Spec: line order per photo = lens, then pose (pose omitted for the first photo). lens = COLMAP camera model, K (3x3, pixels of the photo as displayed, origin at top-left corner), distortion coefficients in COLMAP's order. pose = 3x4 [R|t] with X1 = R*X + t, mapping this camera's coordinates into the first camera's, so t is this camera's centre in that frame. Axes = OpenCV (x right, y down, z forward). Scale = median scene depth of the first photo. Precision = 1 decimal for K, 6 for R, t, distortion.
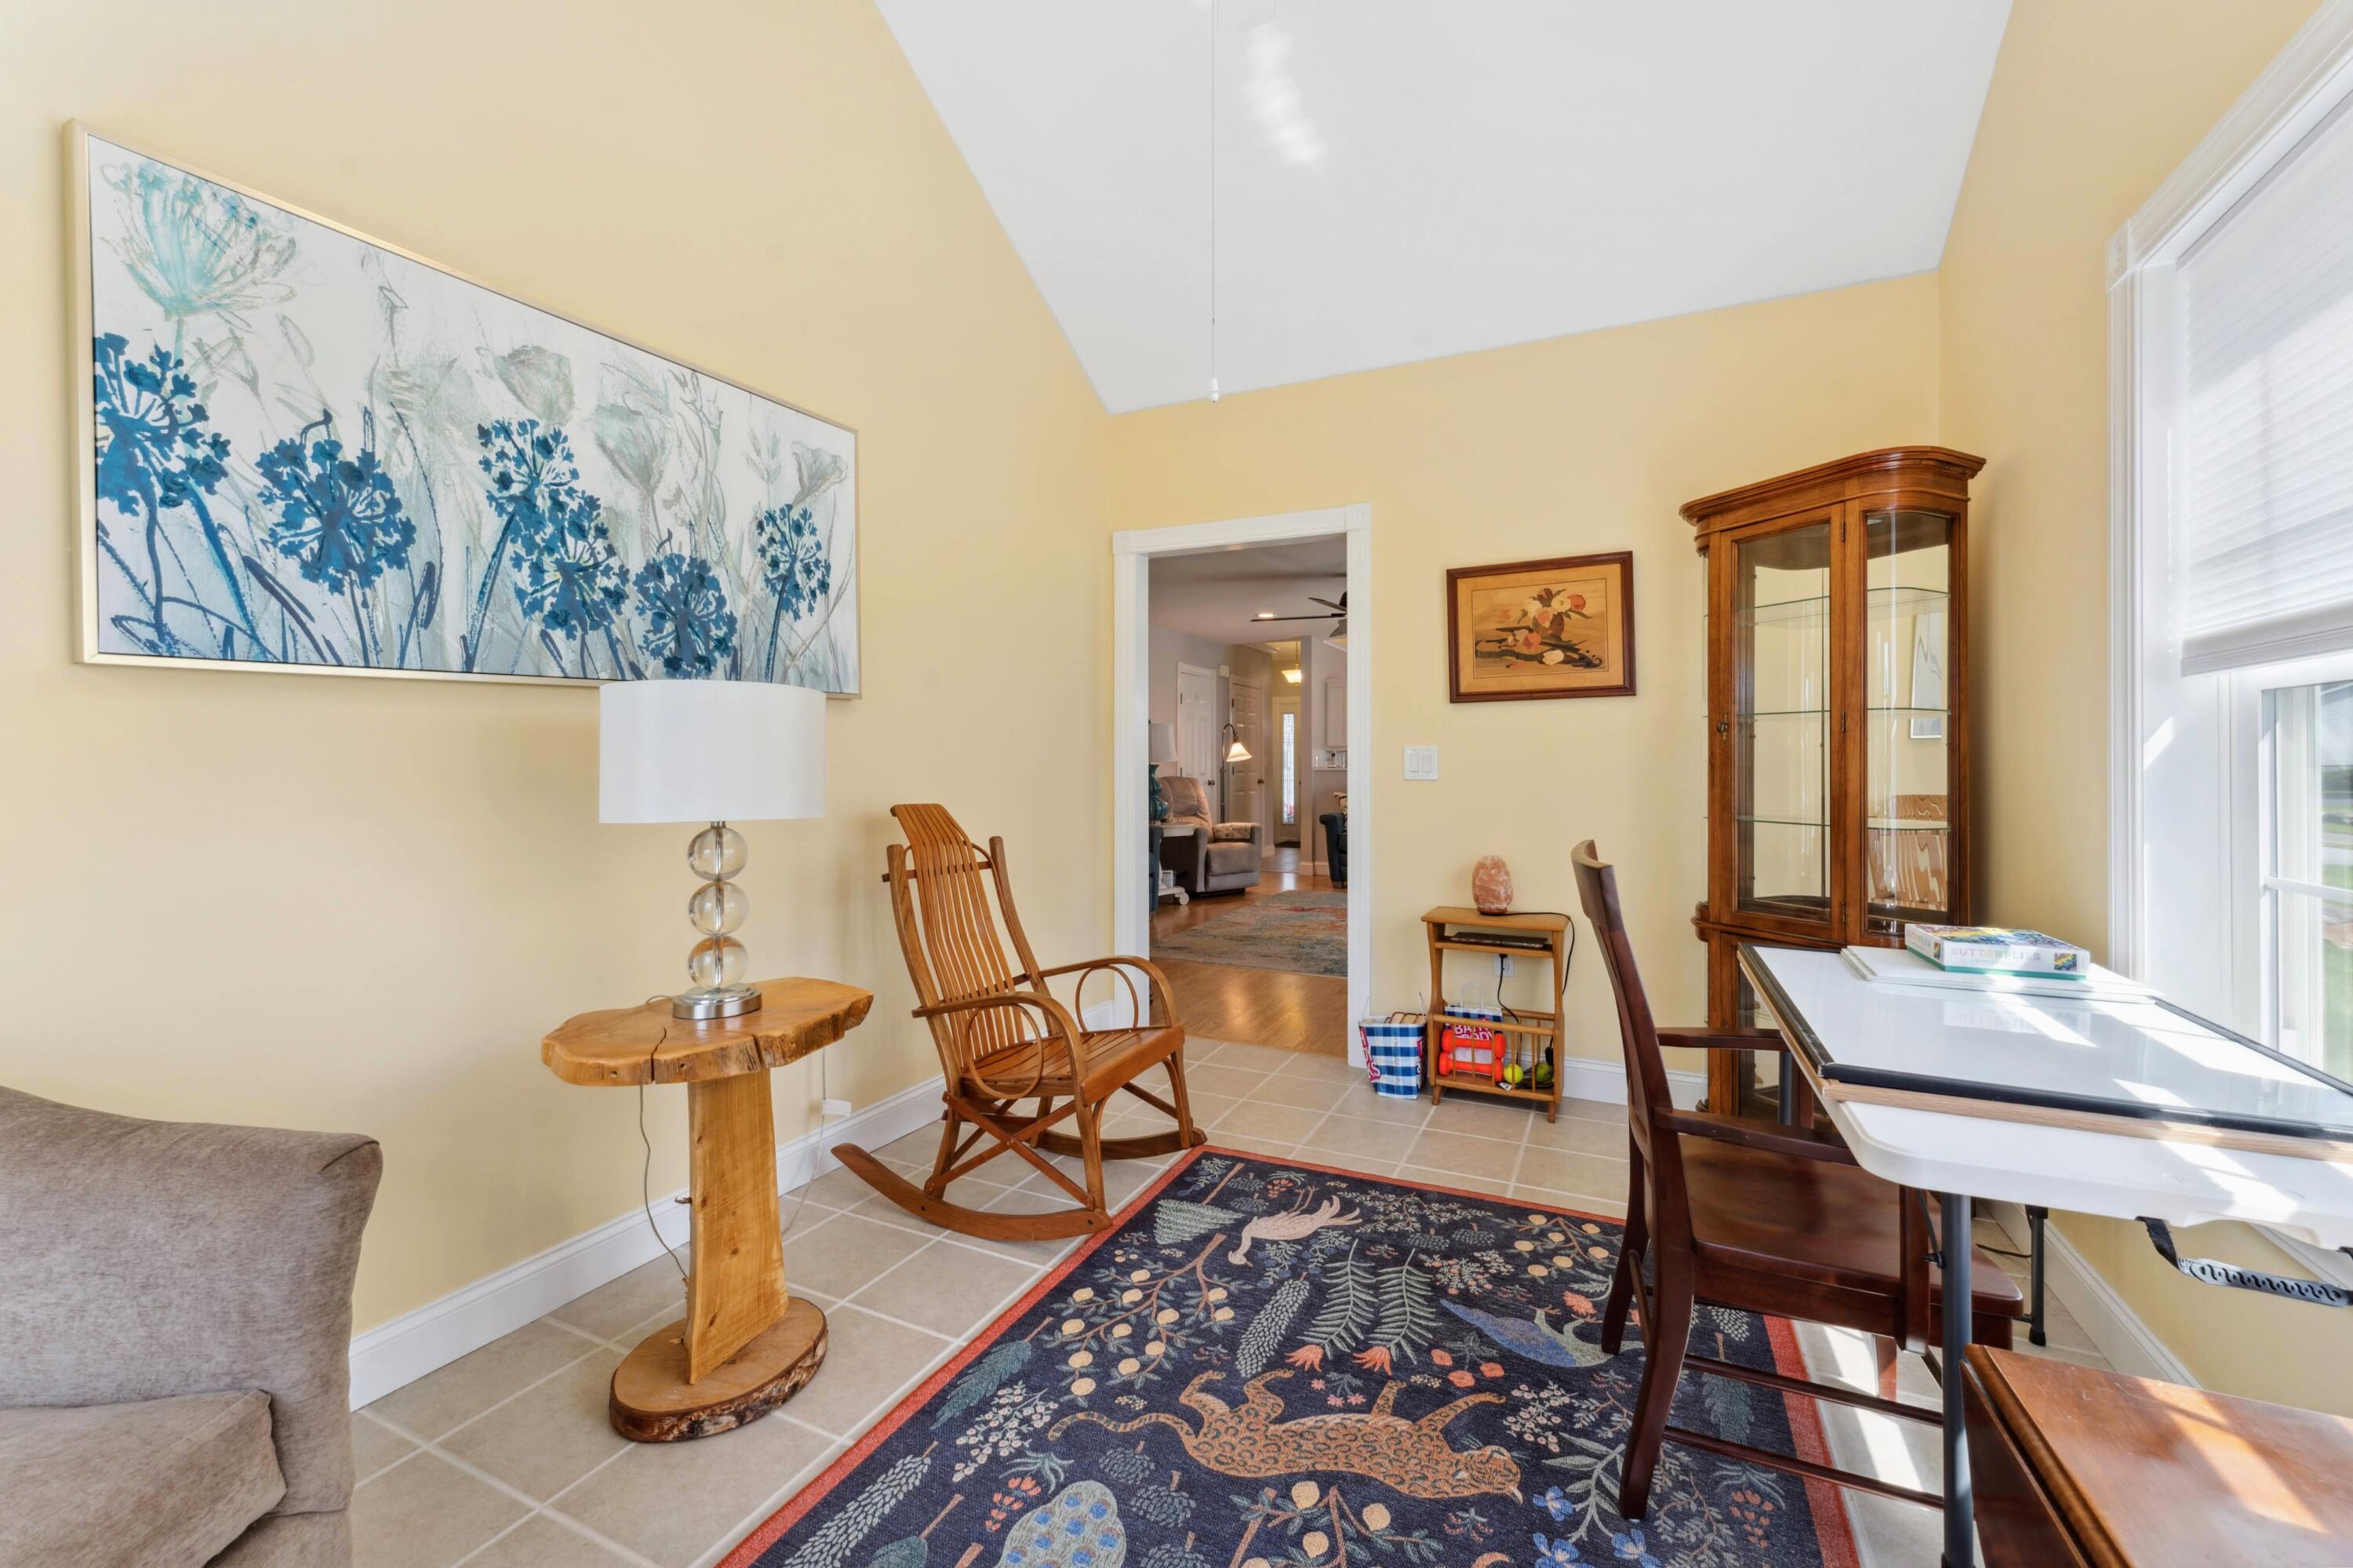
lens RADIAL K [[949.8, 0, 1171.3], [0, 949.8, 773.2], [0, 0, 1]] dist [-0.000730, -0.000049]
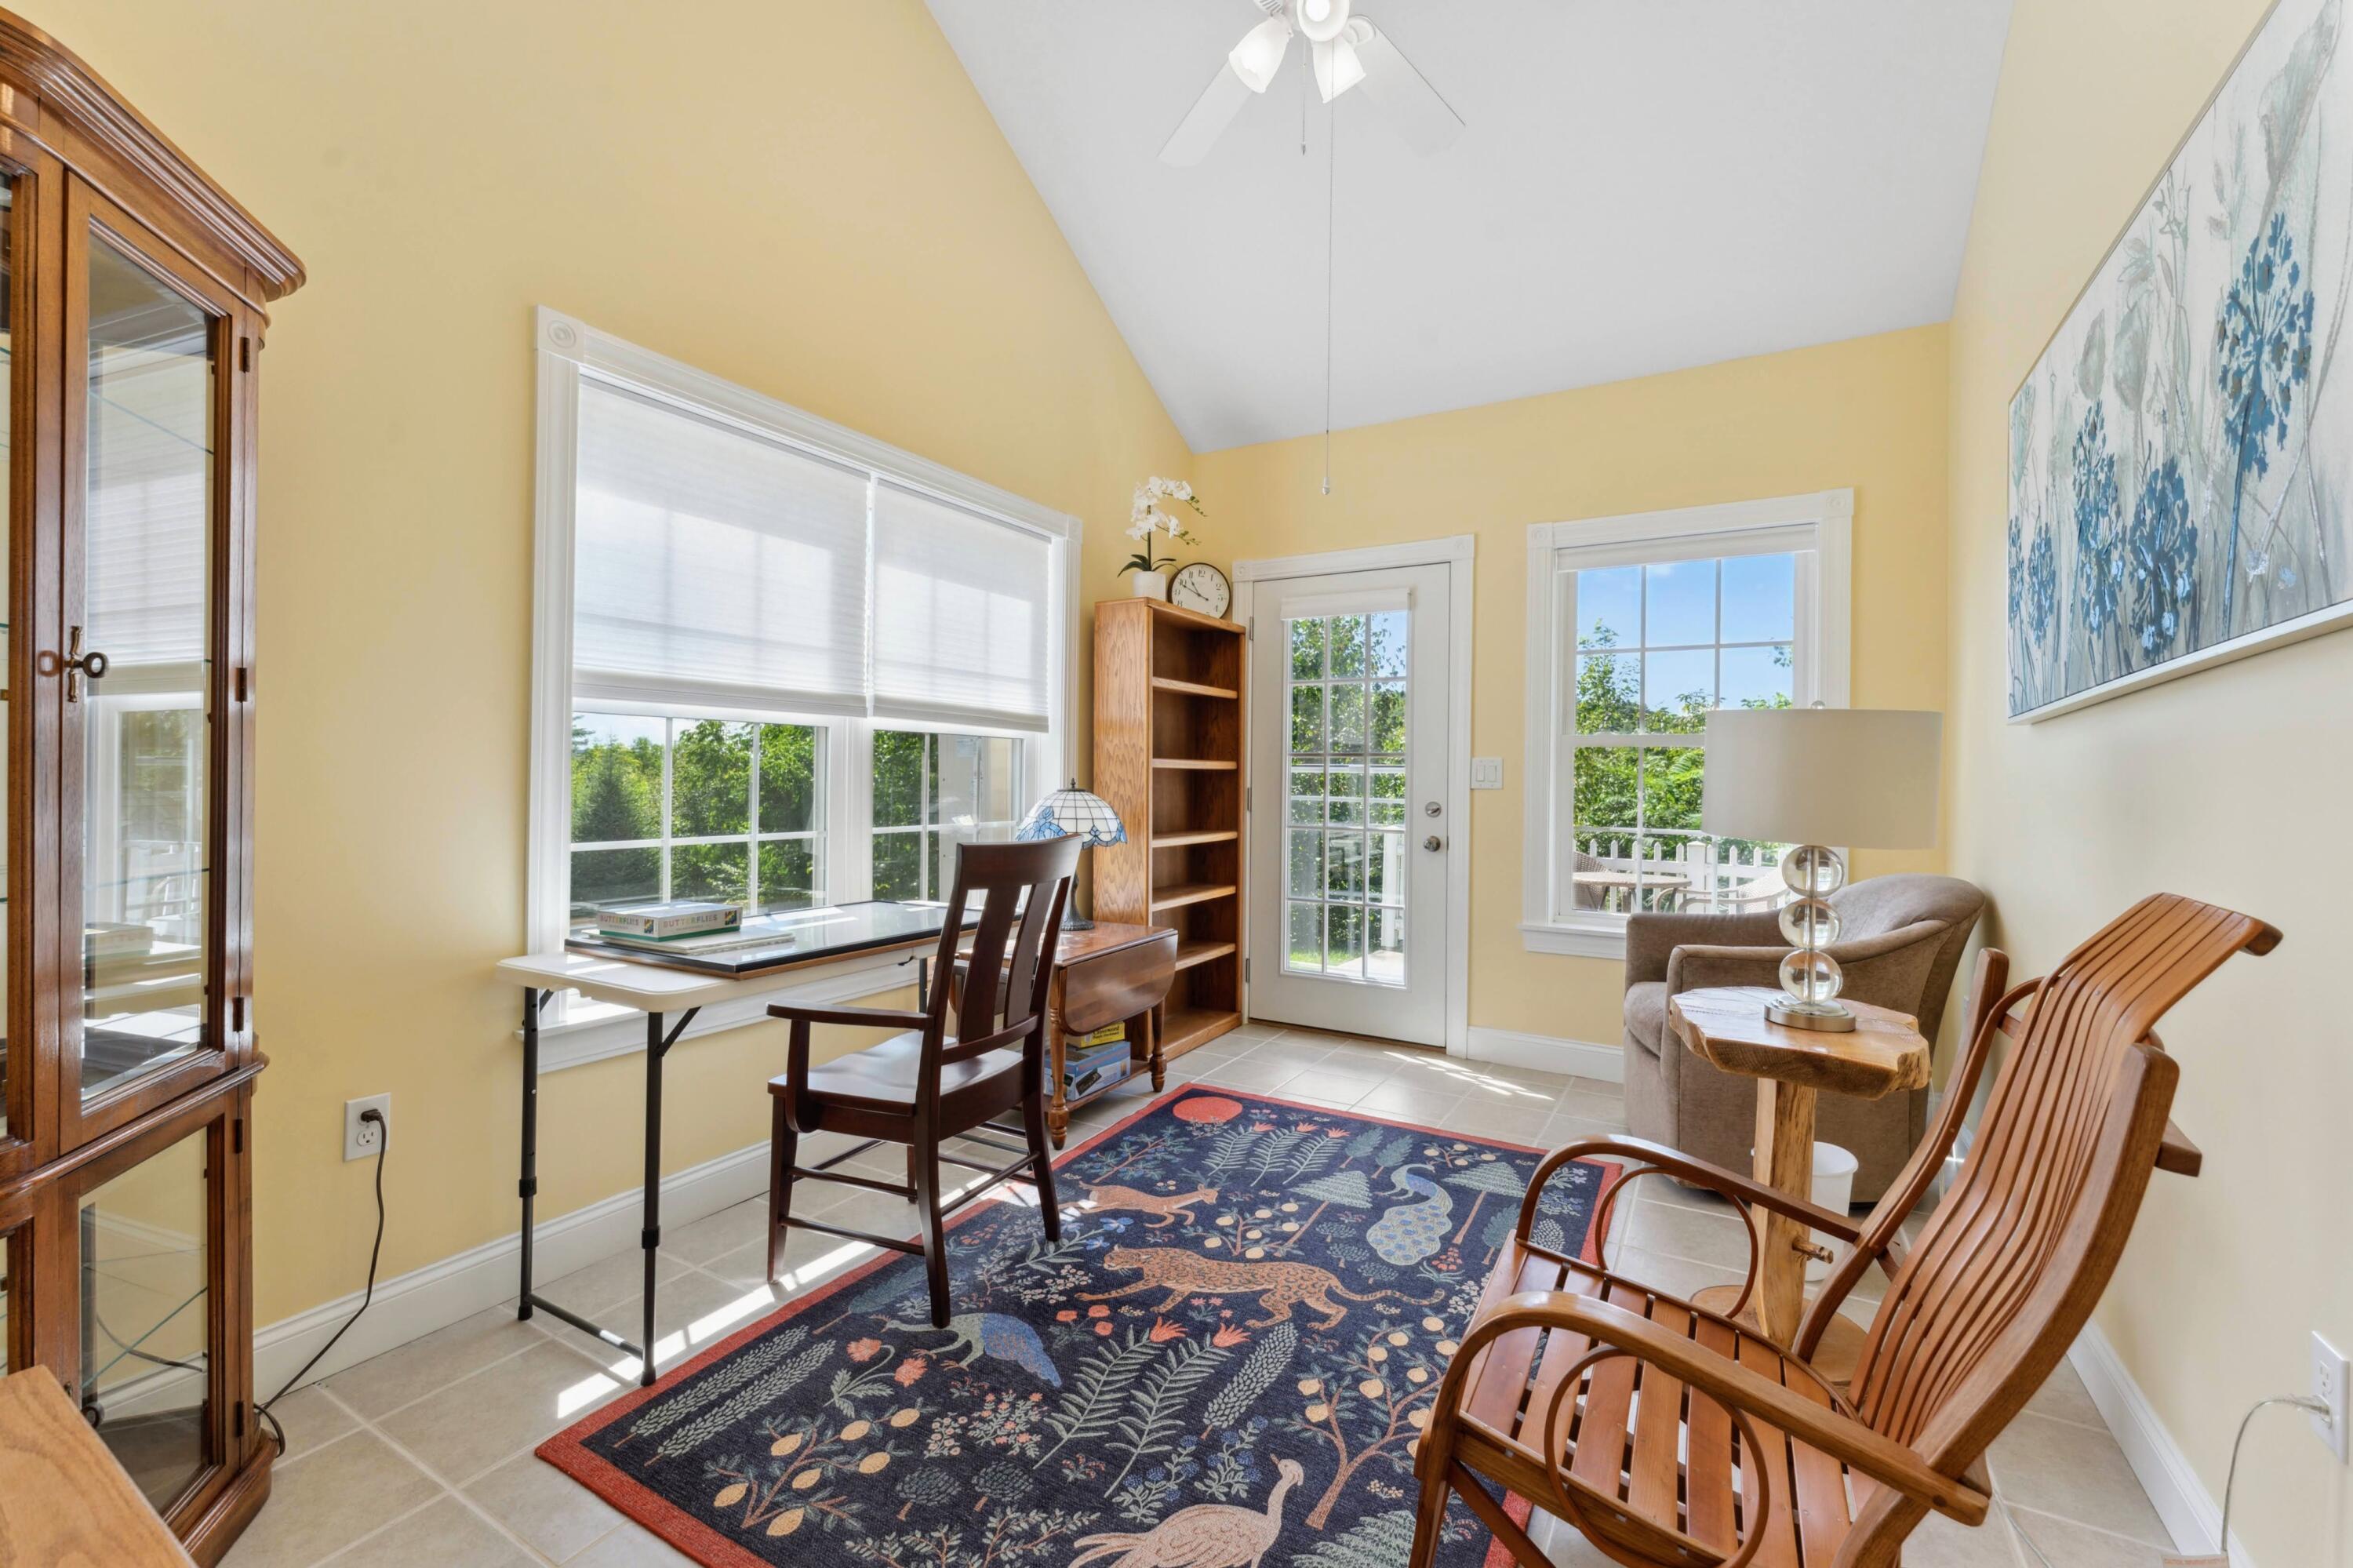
lens RADIAL K [[949.8, 0, 1186.2], [0, 949.8, 777.2], [0, 0, 1]] dist [-0.000730, -0.000049]
pose [[-0.997398, -0.014951, 0.070519, 0.122246], [-0.014204, 0.999838, 0.011087, -0.017048], [-0.070673, 0.010057, -0.997449, 1.982830]]
